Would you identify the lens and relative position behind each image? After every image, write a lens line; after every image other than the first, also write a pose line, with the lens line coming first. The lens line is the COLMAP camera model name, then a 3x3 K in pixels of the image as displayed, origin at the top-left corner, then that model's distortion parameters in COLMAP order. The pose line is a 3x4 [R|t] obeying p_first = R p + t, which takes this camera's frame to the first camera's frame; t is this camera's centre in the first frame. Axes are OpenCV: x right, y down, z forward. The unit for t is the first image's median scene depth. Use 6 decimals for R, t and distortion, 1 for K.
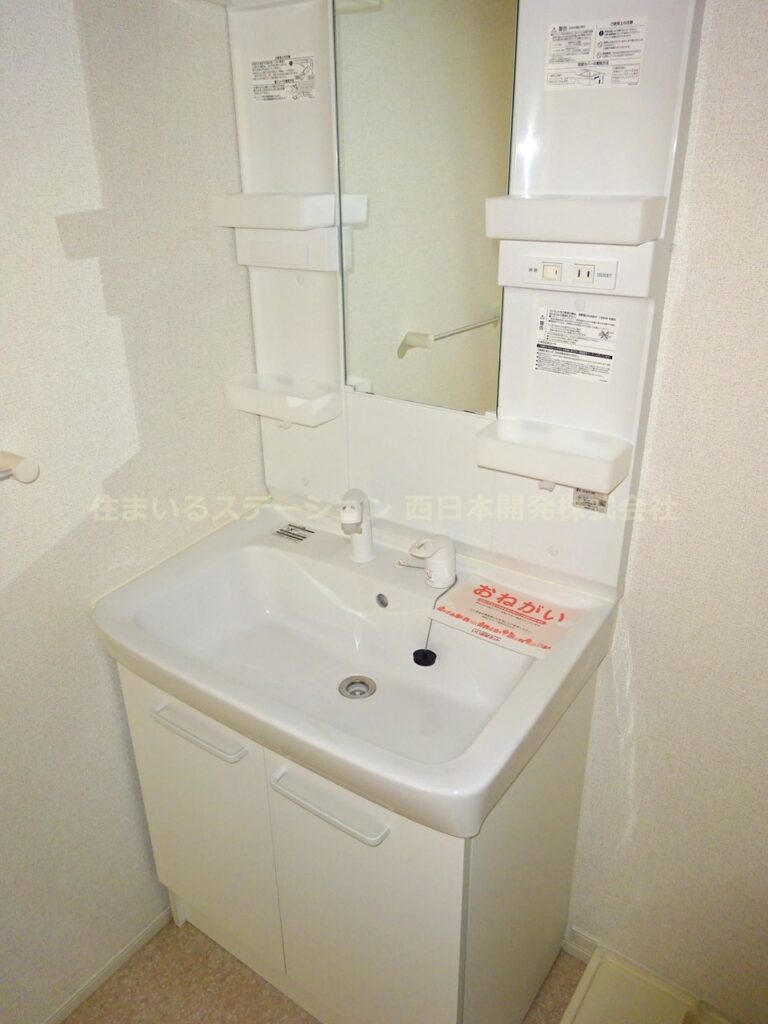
lens RADIAL K [[751.2, 0, 385.0], [0, 751.2, 513.4], [0, 0, 1]] dist [0.008347, 0.001909]
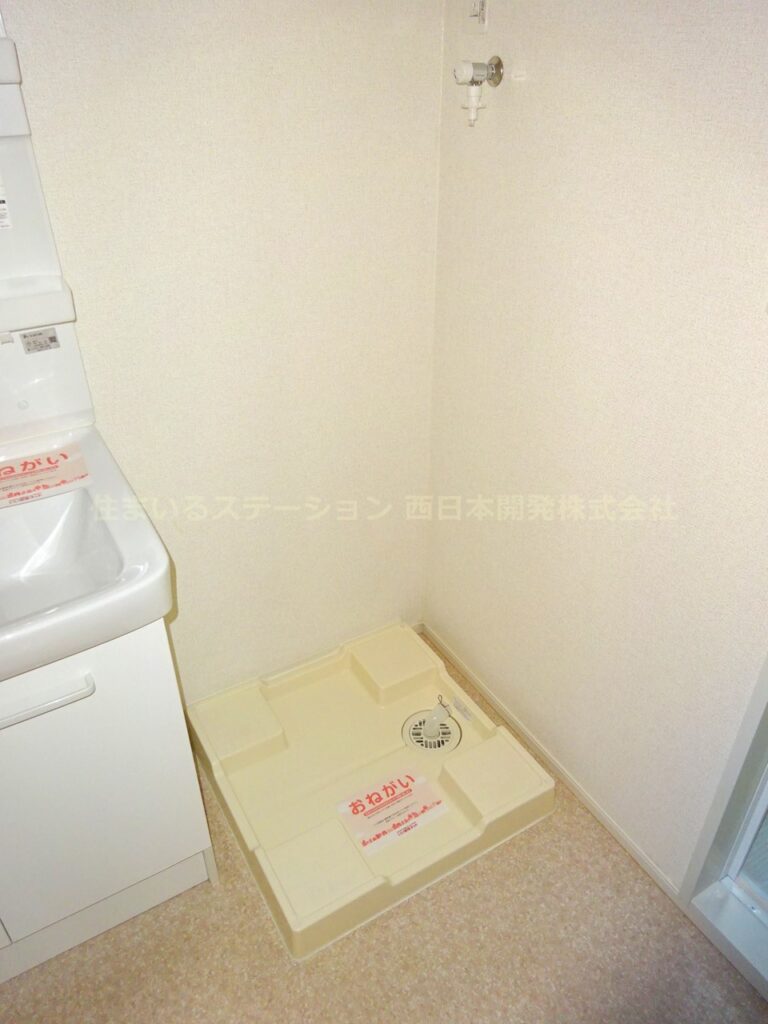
lens RADIAL K [[751.2, 0, 385.0], [0, 751.2, 511.0], [0, 0, 1]] dist [0.008347, 0.001909]
pose [[0.413255, -0.487894, 0.768882, -0.466555], [0.384571, 0.858871, 0.338299, 0.016115], [-0.825424, 0.155886, 0.542562, 0.029416]]
